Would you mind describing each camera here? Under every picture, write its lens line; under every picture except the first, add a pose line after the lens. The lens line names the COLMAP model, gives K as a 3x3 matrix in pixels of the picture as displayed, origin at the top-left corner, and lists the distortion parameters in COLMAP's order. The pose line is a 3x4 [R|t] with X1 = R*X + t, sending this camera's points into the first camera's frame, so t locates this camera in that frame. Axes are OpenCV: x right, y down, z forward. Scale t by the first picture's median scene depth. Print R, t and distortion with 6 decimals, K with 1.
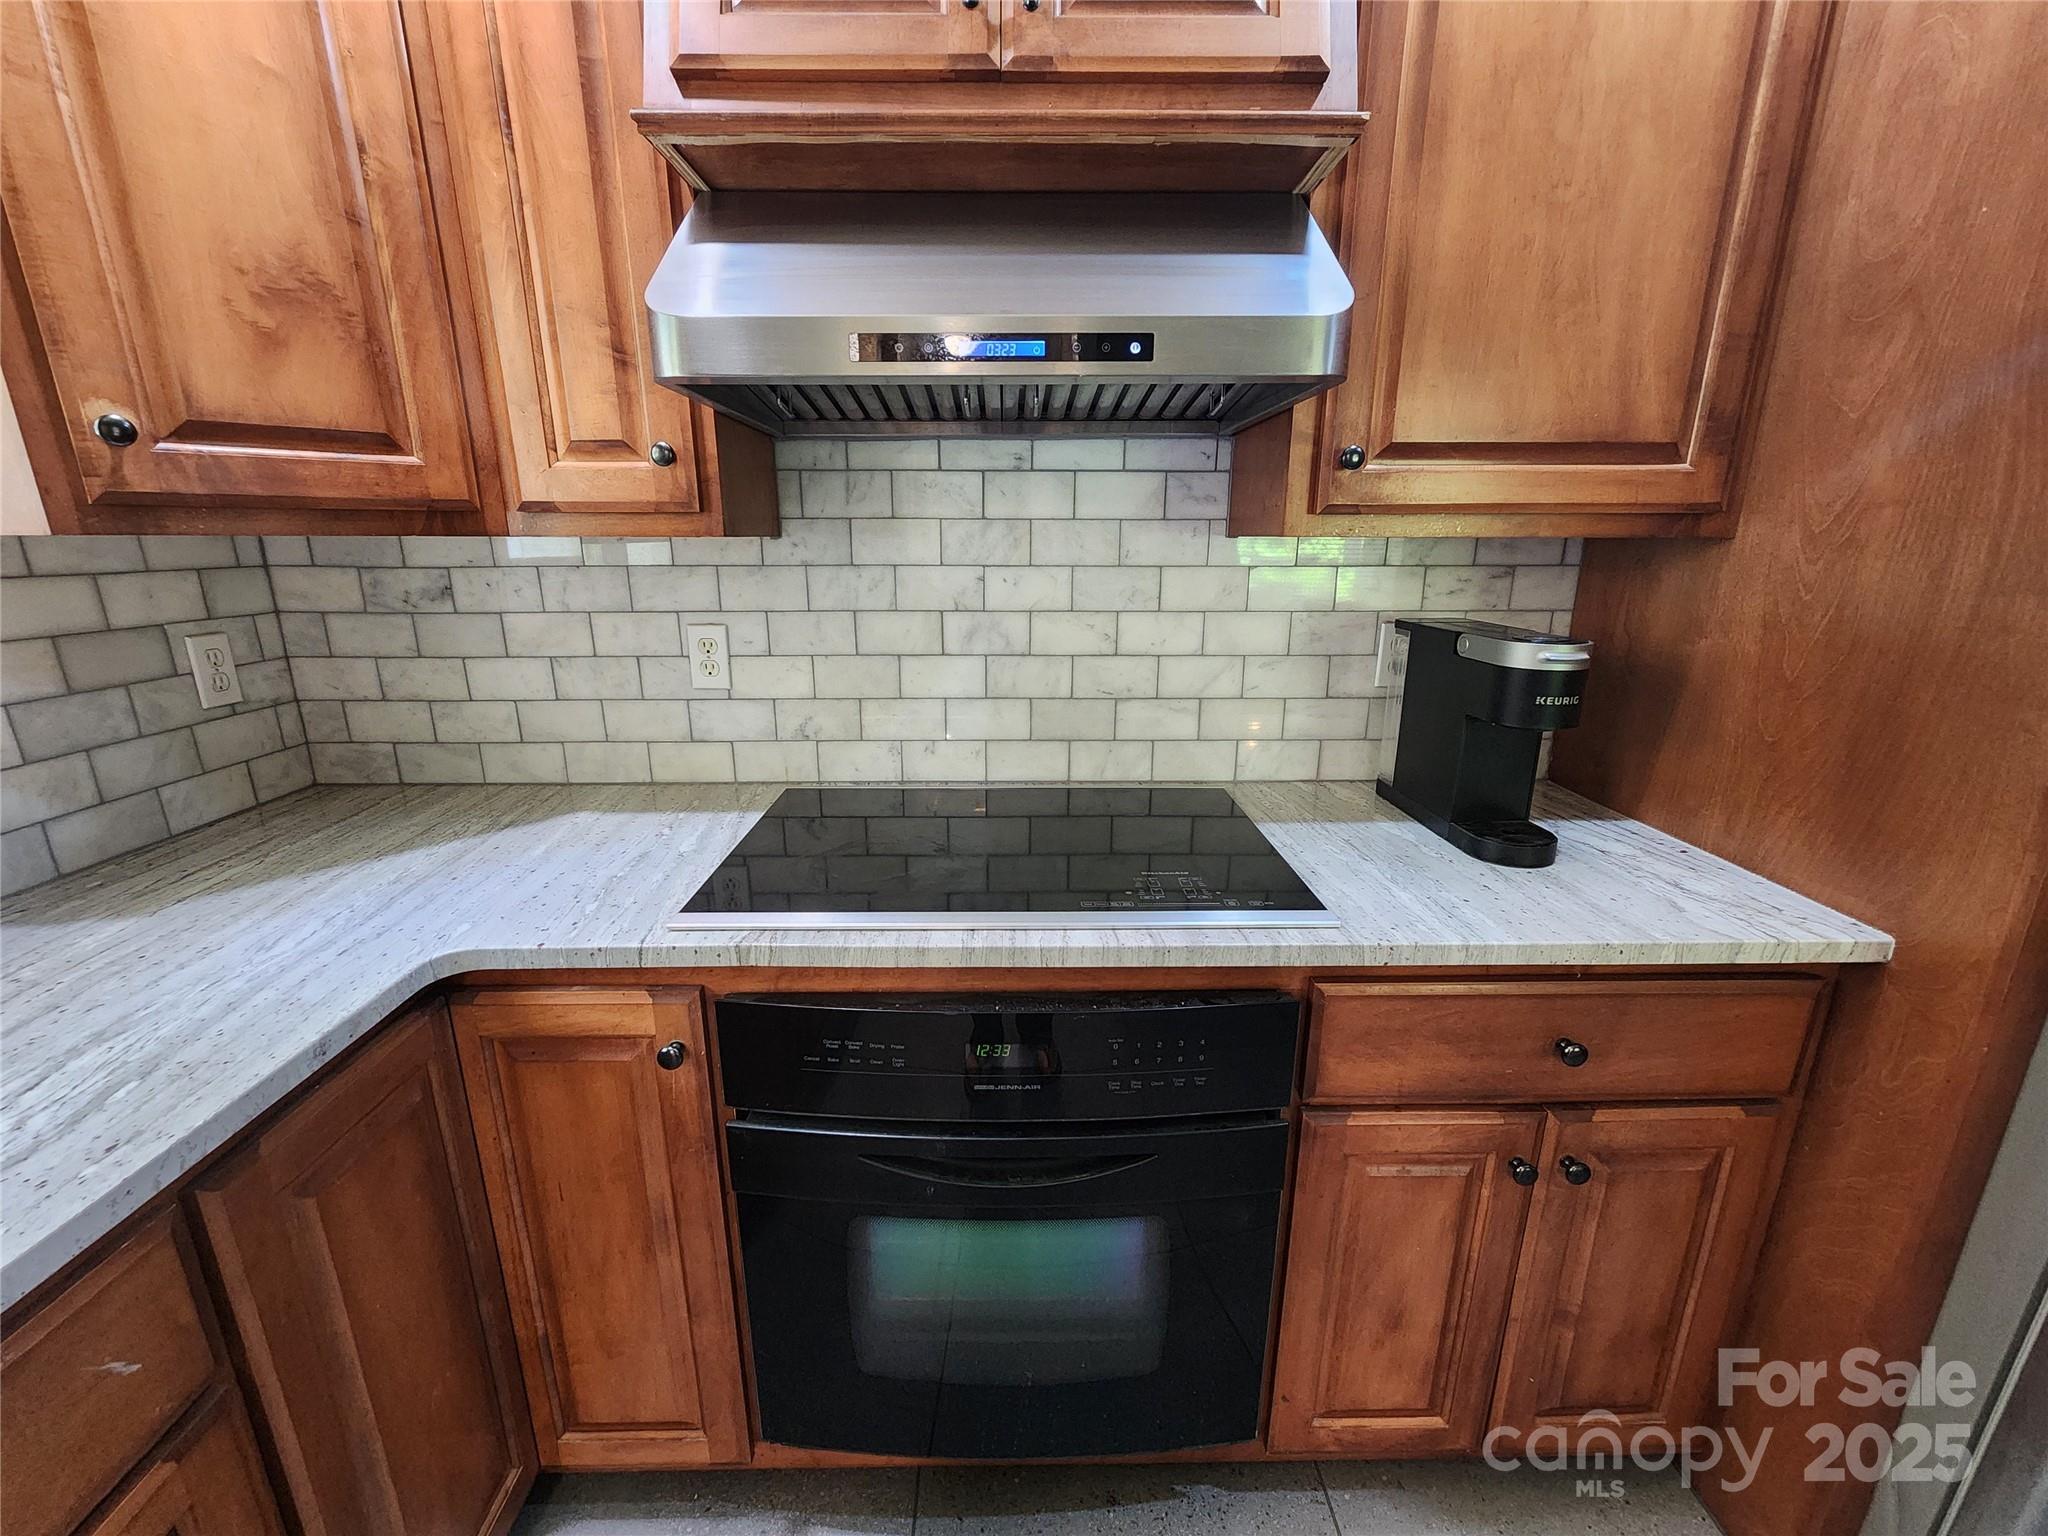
lens RADIAL K [[838.1, 0, 1023.1], [0, 838.1, 771.2], [0, 0, 1]] dist [0.000807, -0.000166]
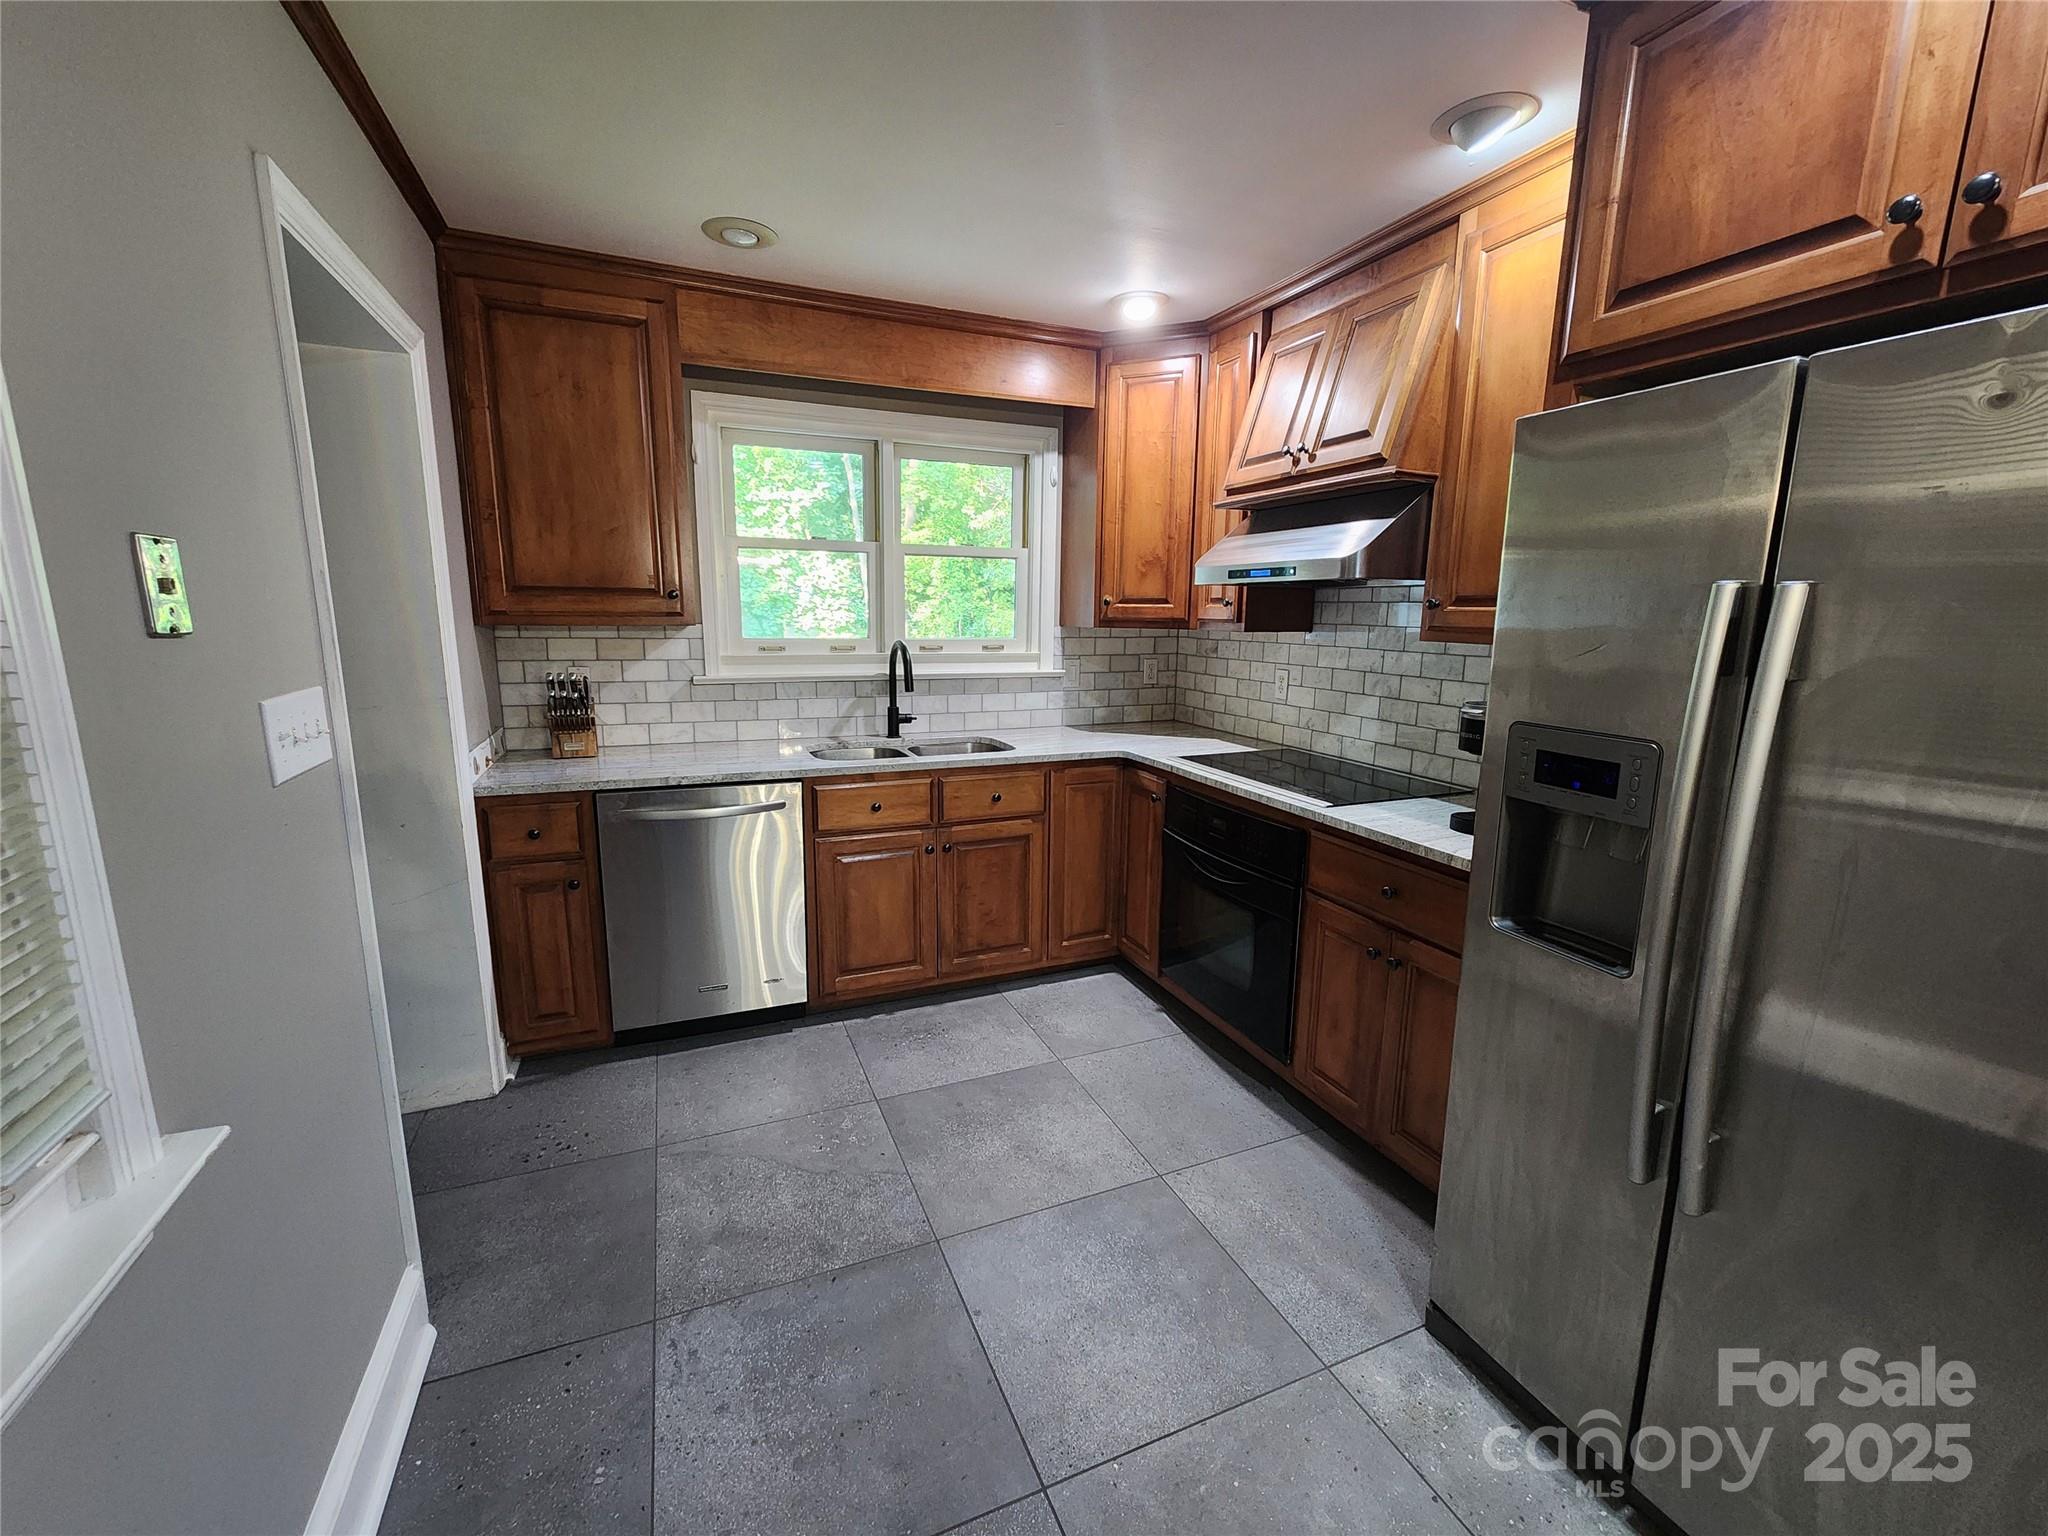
lens RADIAL K [[838.1, 0, 1020.0], [0, 838.1, 767.9], [0, 0, 1]] dist [0.000807, -0.000166]
pose [[0.374946, 0.177519, -0.909891, 1.538123], [-0.257731, 0.962762, 0.081629, 0.078613], [0.890500, 0.203900, 0.406737, -0.502206]]
